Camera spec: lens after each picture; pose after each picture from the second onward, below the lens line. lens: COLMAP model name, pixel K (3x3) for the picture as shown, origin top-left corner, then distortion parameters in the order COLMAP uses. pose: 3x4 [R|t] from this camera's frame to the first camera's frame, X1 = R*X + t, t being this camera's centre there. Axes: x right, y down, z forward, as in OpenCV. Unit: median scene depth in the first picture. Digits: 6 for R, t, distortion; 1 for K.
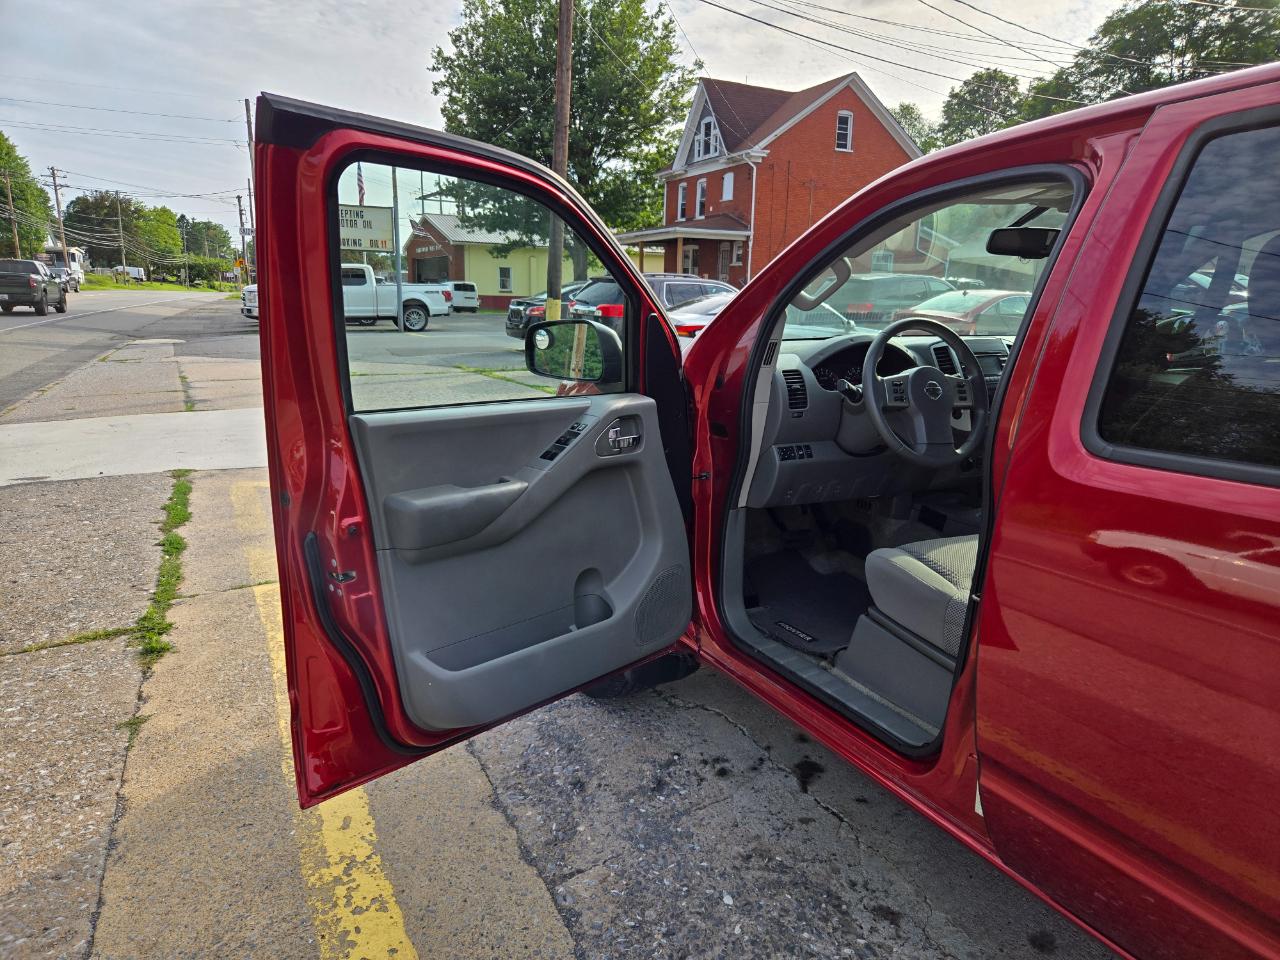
lens RADIAL K [[856.9, 0, 653.6], [0, 856.9, 480.0], [0, 0, 1]] dist [0.061439, -0.039984]
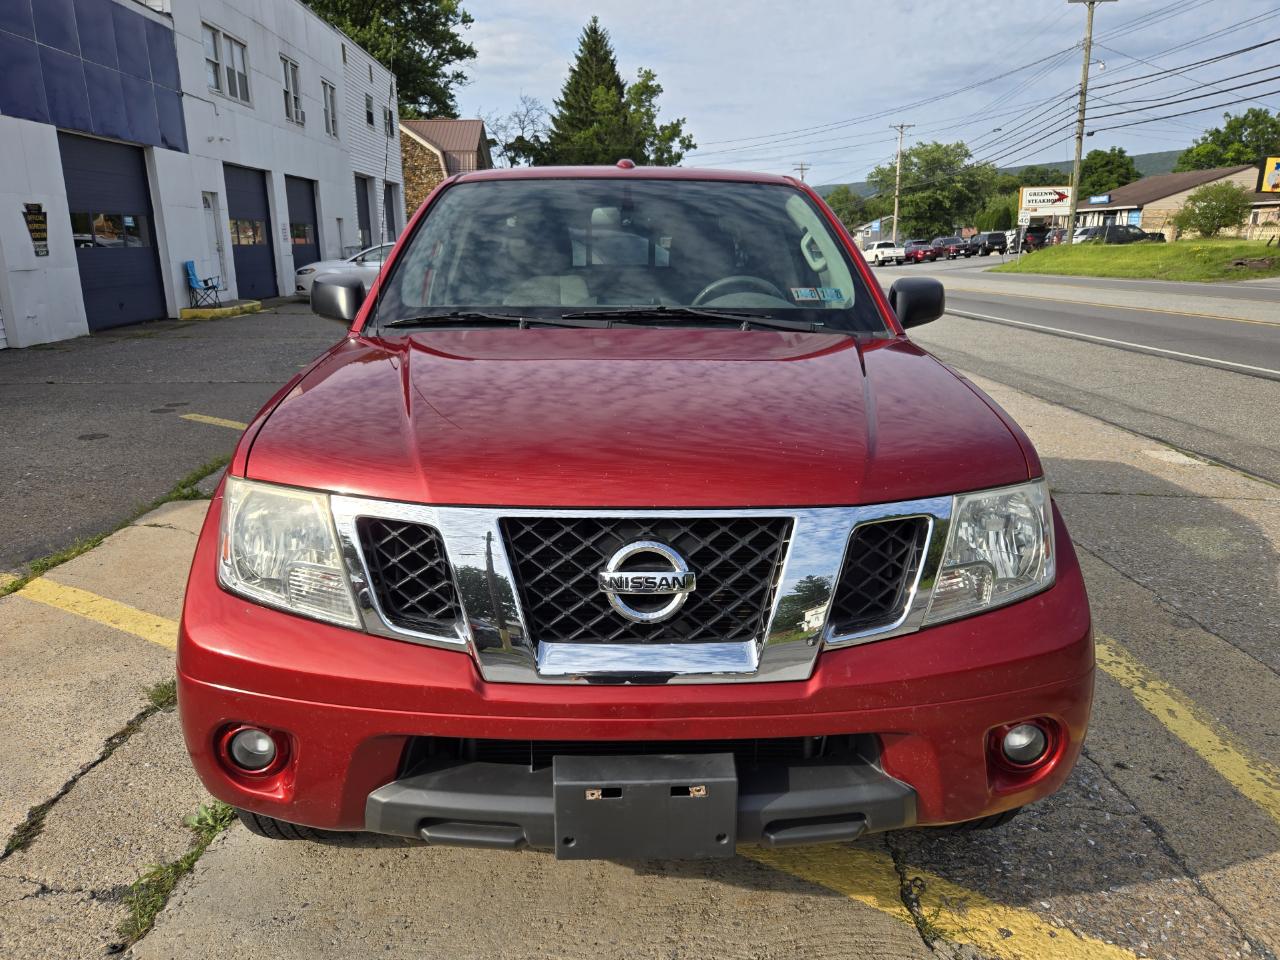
lens RADIAL K [[896.0, 0, 638.8], [0, 896.0, 476.7], [0, 0, 1]] dist [0.065976, -0.046094]
pose [[-0.901844, -0.128097, 0.412635, -0.009603], [0.072713, 0.896420, 0.437201, -0.028033], [-0.425899, 0.424291, -0.799117, 0.122774]]
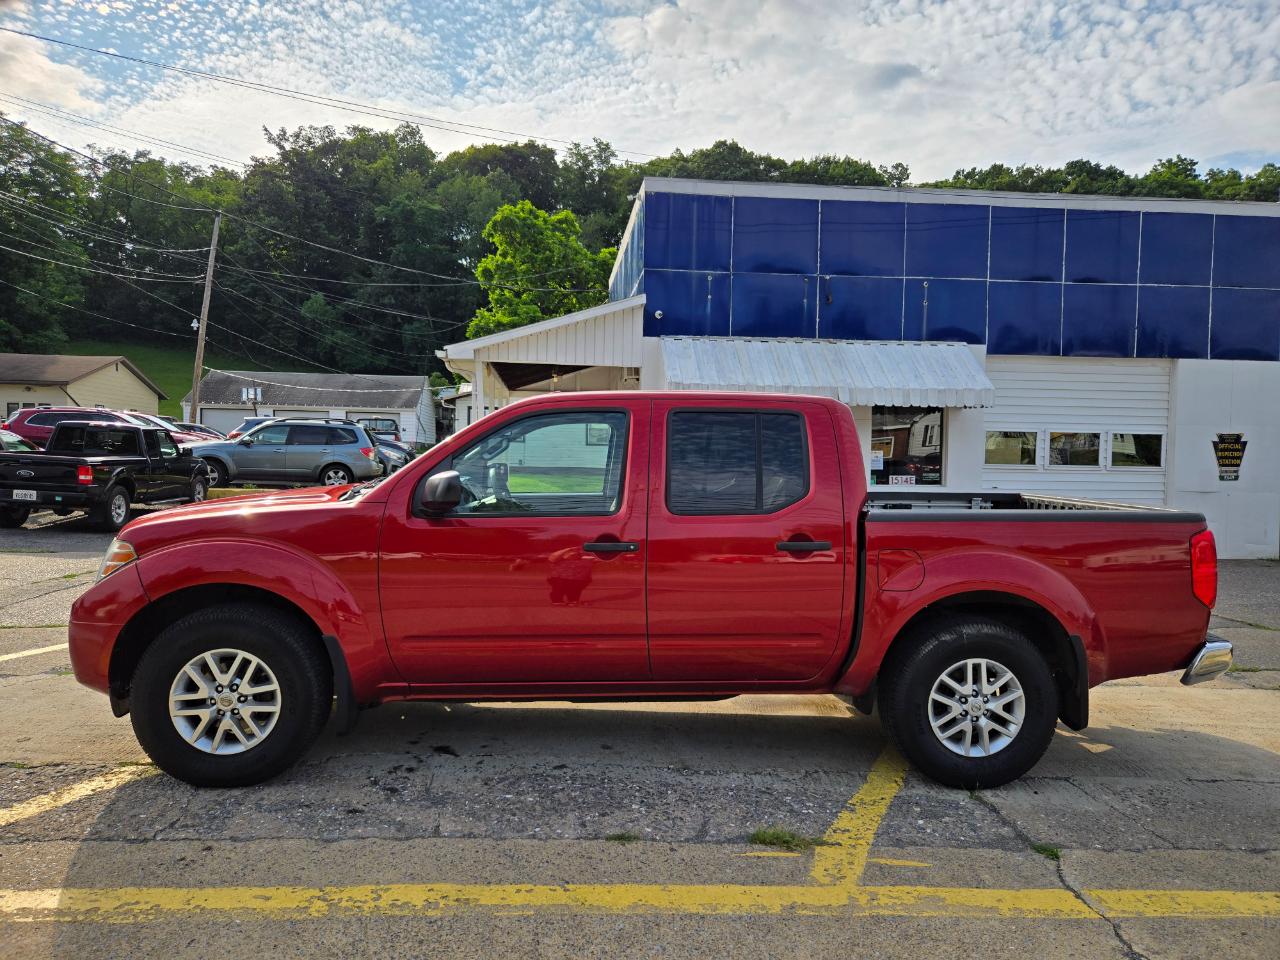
lens RADIAL K [[860.9, 0, 630.2], [0, 860.9, 494.5], [0, 0, 1]] dist [0.067602, -0.047175]
pose [[0.398580, -0.054563, 0.915509, -0.069175], [0.177809, 0.983886, -0.018774, -0.002083], [-0.899732, 0.170269, 0.401859, -0.001747]]
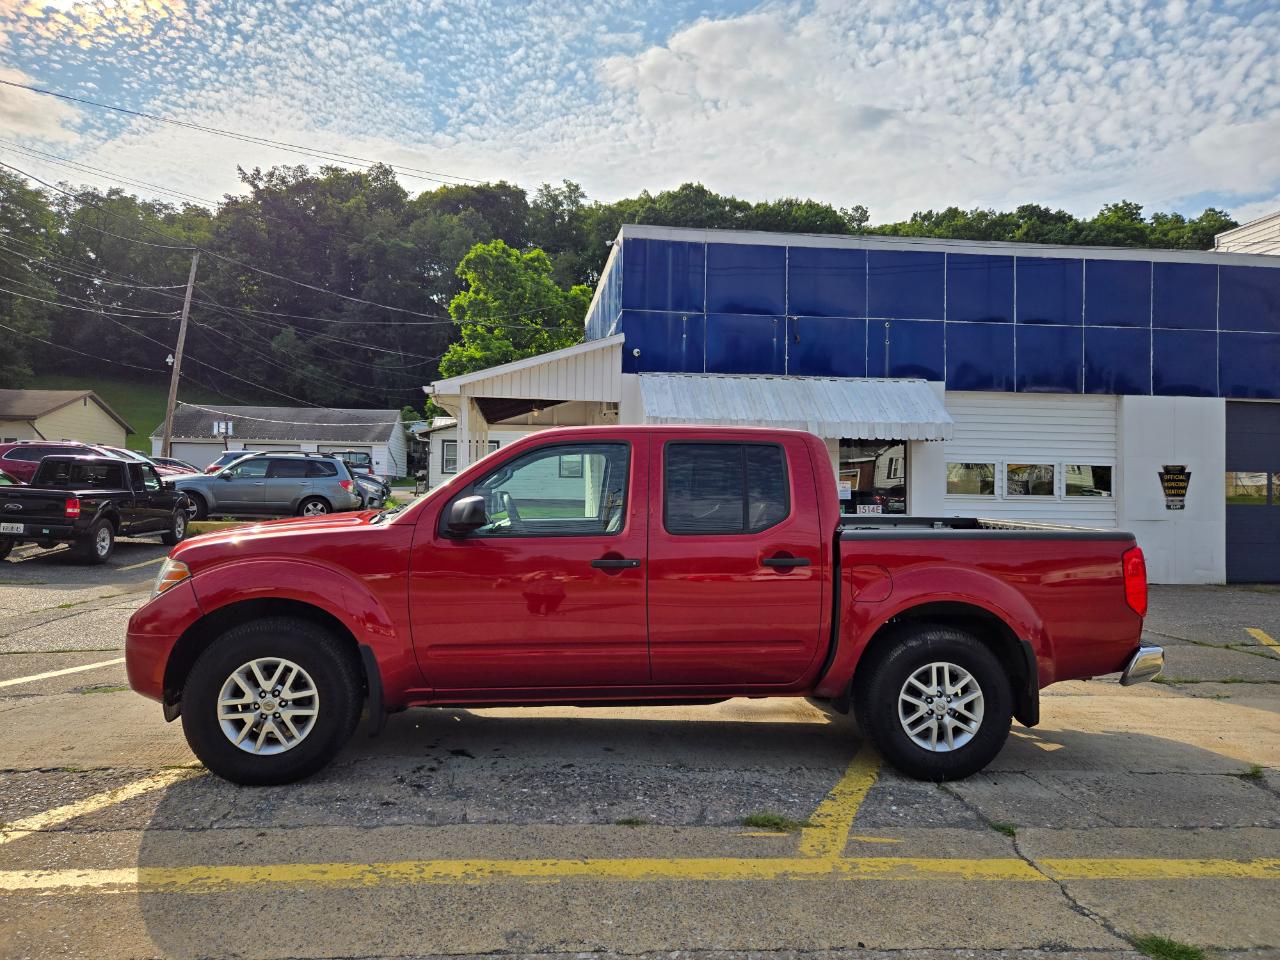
lens RADIAL K [[861.5, 0, 624.6], [0, 861.5, 479.1], [0, 0, 1]] dist [0.066365, -0.046353]
pose [[0.370953, -0.004312, 0.928641, -0.081245], [0.182473, 0.980833, -0.068336, -0.001368], [-0.910548, 0.194801, 0.364630, -0.002586]]
